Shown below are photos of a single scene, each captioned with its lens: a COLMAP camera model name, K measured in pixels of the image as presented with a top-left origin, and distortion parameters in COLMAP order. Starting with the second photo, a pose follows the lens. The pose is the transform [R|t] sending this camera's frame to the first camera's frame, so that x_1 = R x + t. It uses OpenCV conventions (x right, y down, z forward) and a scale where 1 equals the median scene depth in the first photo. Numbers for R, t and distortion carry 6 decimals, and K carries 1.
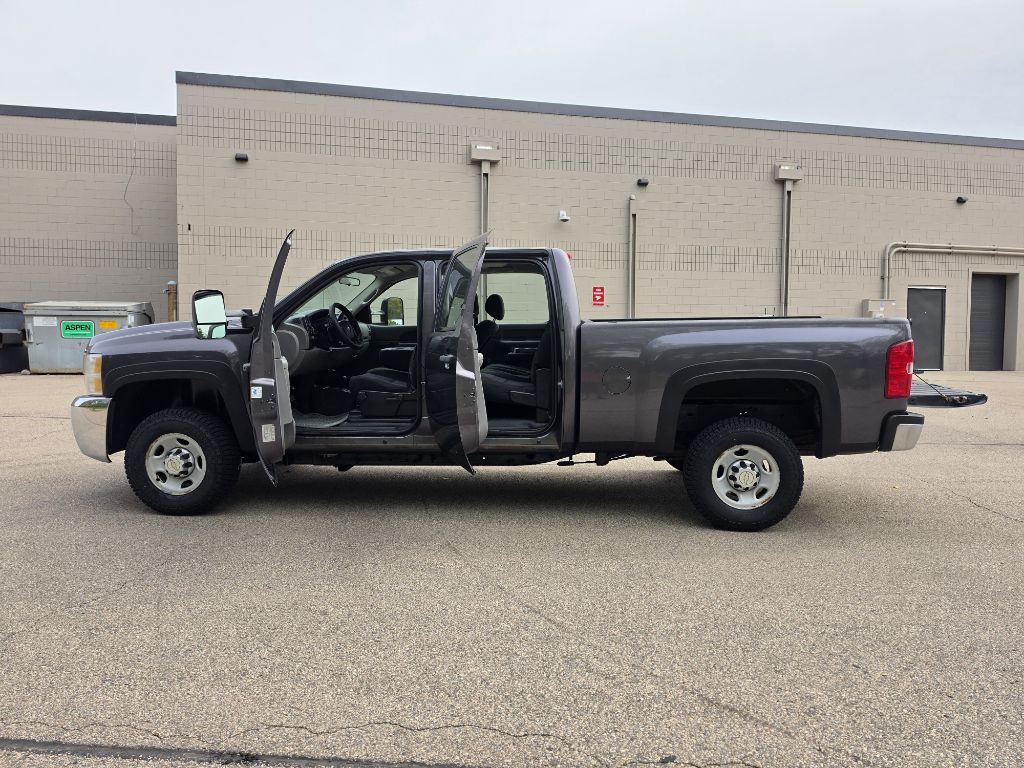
lens RADIAL K [[700.1, 0, 516.1], [0, 700.1, 383.1], [0, 0, 1]] dist [0.044314, -0.052071]
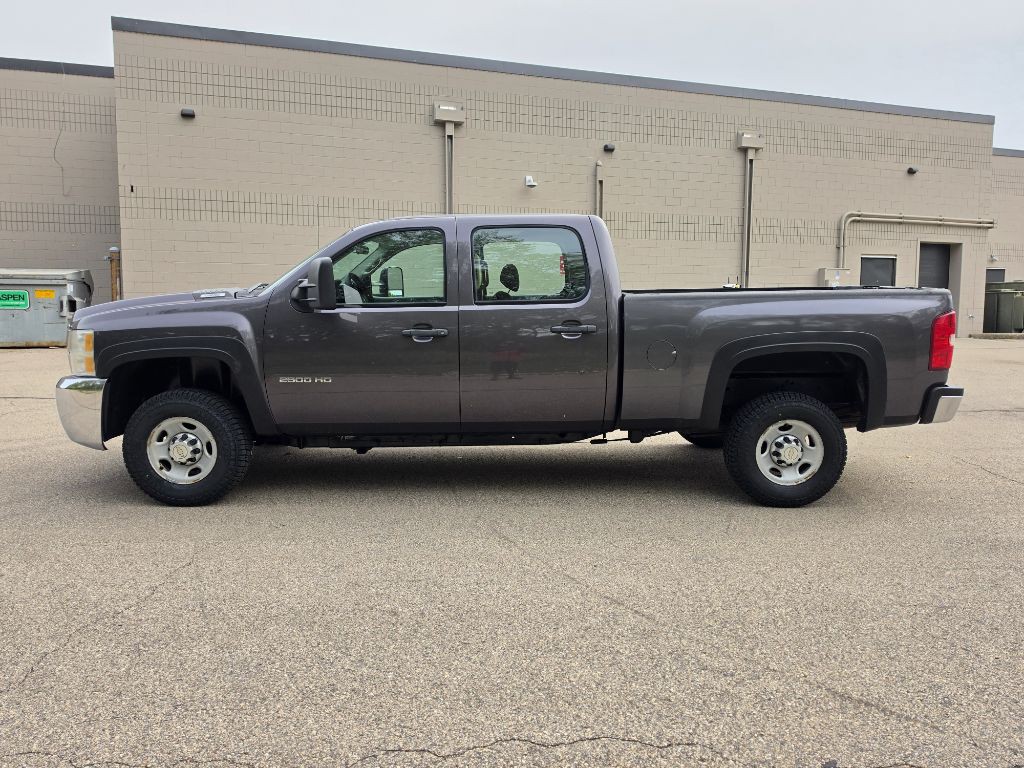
lens RADIAL K [[703.6, 0, 518.7], [0, 703.6, 381.1], [0, 0, 1]] dist [0.035086, -0.036116]
pose [[0.996056, -0.012168, 0.087893, -0.118833], [0.008475, 0.999070, 0.042274, -0.009346], [-0.088326, -0.041362, 0.995232, 0.050558]]
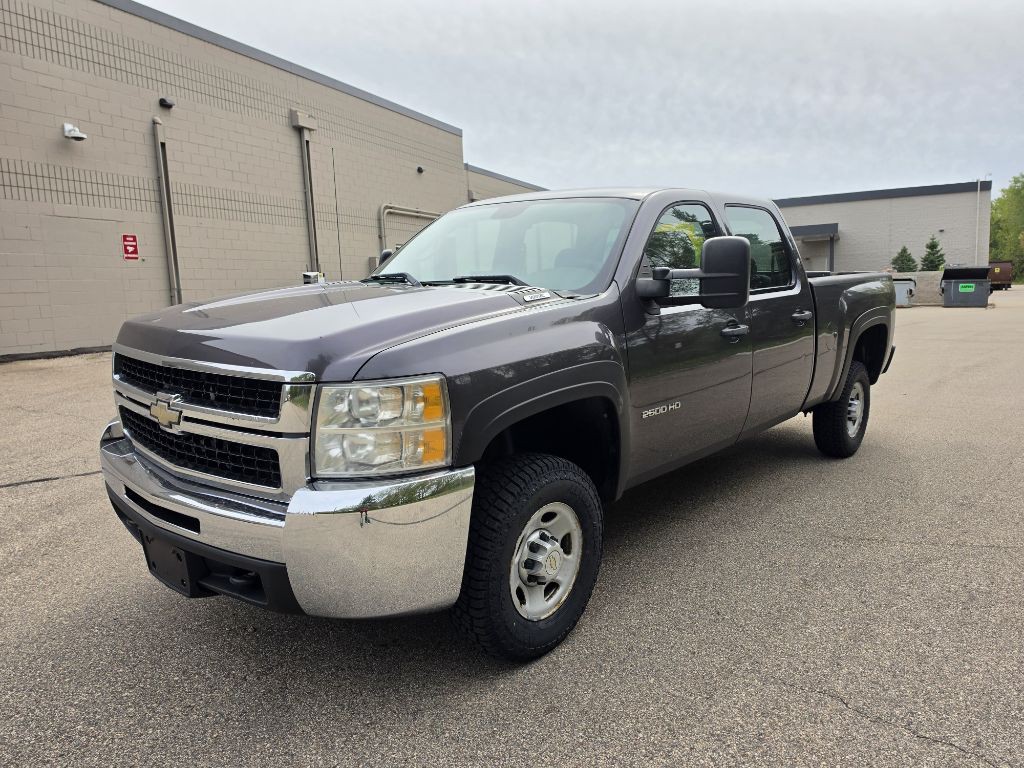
lens RADIAL K [[711.9, 0, 513.8], [0, 711.9, 389.0], [0, 0, 1]] dist [0.043364, -0.049623]
pose [[0.609255, -0.131801, 0.781944, -0.836412], [0.079457, 0.991274, 0.105175, -0.067477], [-0.788983, -0.001947, 0.614411, 0.636298]]
